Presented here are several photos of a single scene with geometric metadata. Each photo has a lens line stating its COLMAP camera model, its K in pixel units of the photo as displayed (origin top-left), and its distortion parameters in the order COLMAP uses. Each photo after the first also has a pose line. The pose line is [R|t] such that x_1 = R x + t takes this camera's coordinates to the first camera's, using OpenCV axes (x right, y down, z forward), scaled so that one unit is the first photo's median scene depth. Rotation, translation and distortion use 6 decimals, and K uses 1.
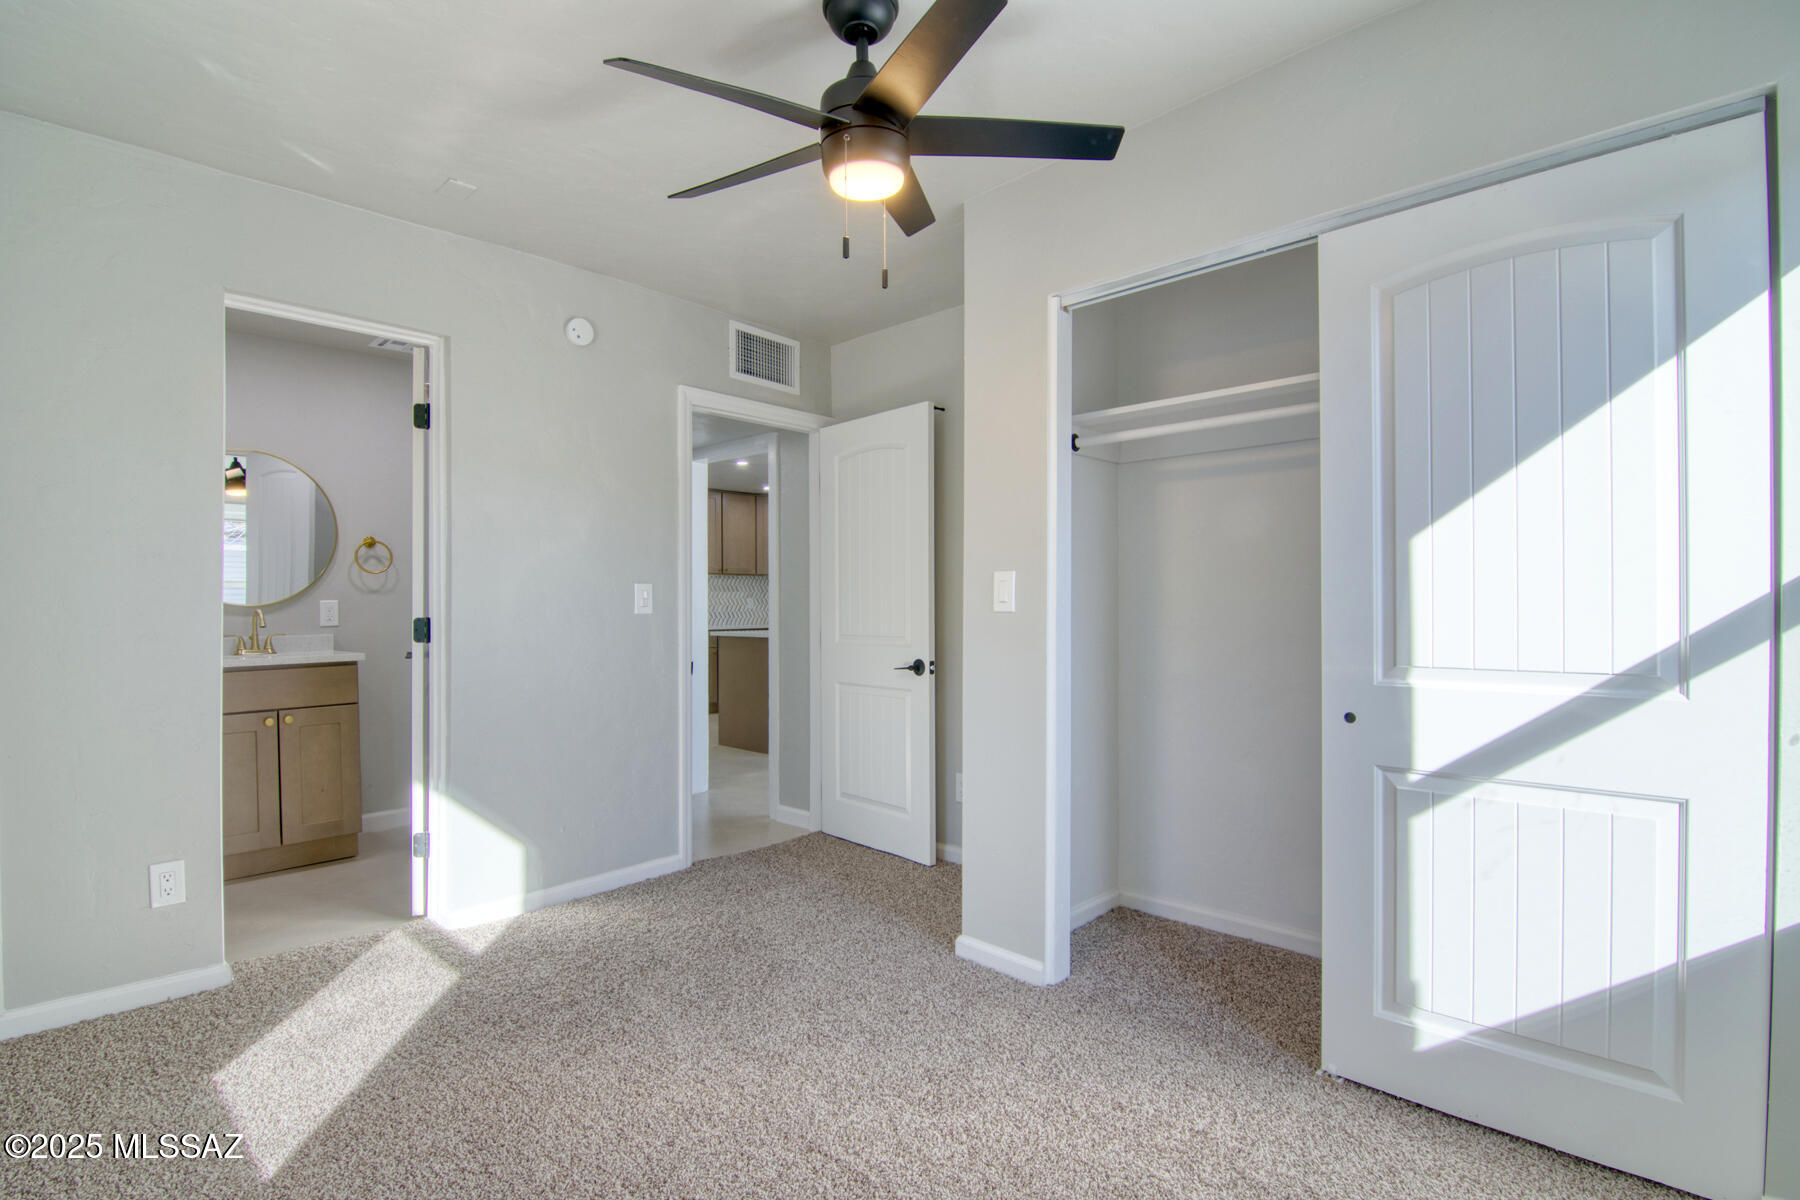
lens RADIAL K [[858.6, 0, 894.9], [0, 858.6, 606.6], [0, 0, 1]] dist [-0.000114, -0.016181]
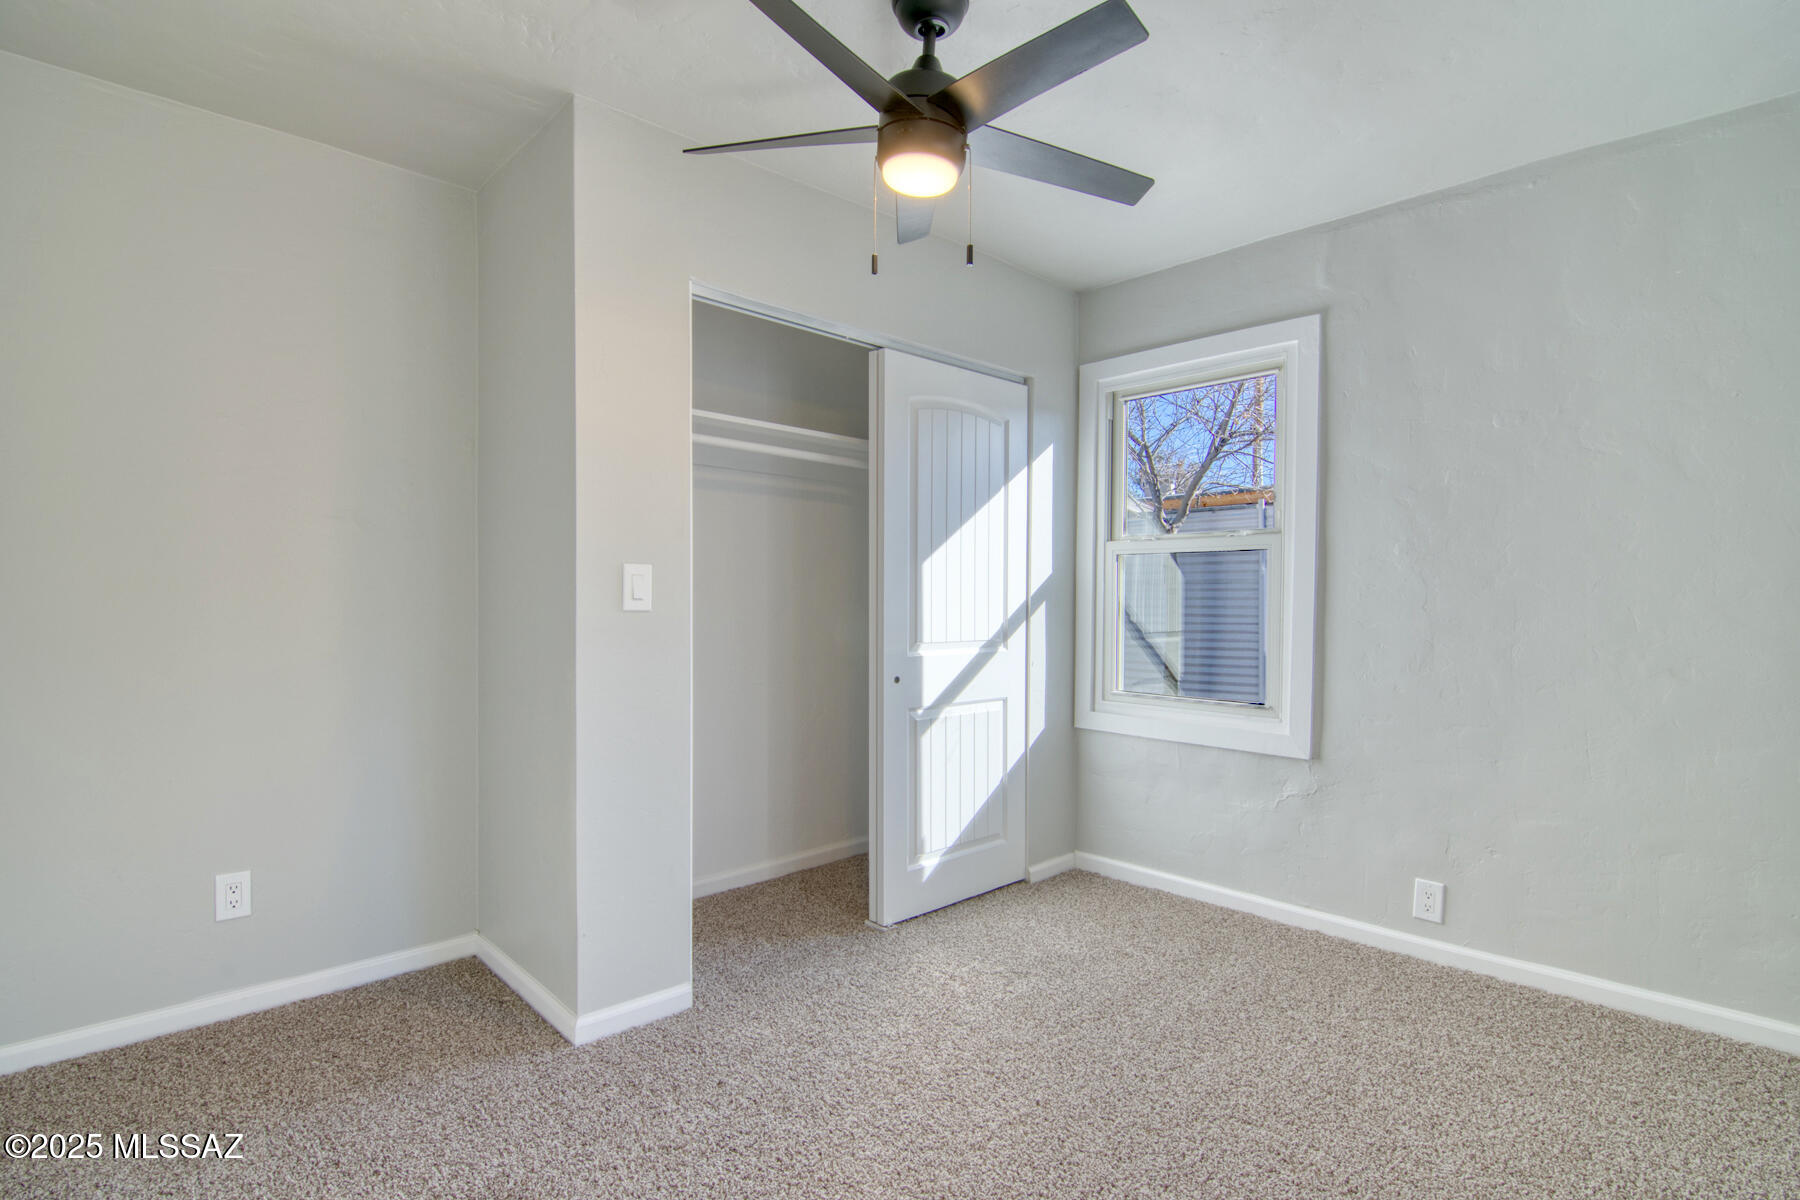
lens RADIAL K [[858.6, 0, 894.9], [0, 858.6, 606.6], [0, 0, 1]] dist [-0.000114, -0.016181]
pose [[0.055986, 0.001618, 0.998430, -1.023818], [-0.002509, 0.999996, -0.001480, 0.004195], [-0.998428, -0.002422, 0.055990, 0.973027]]
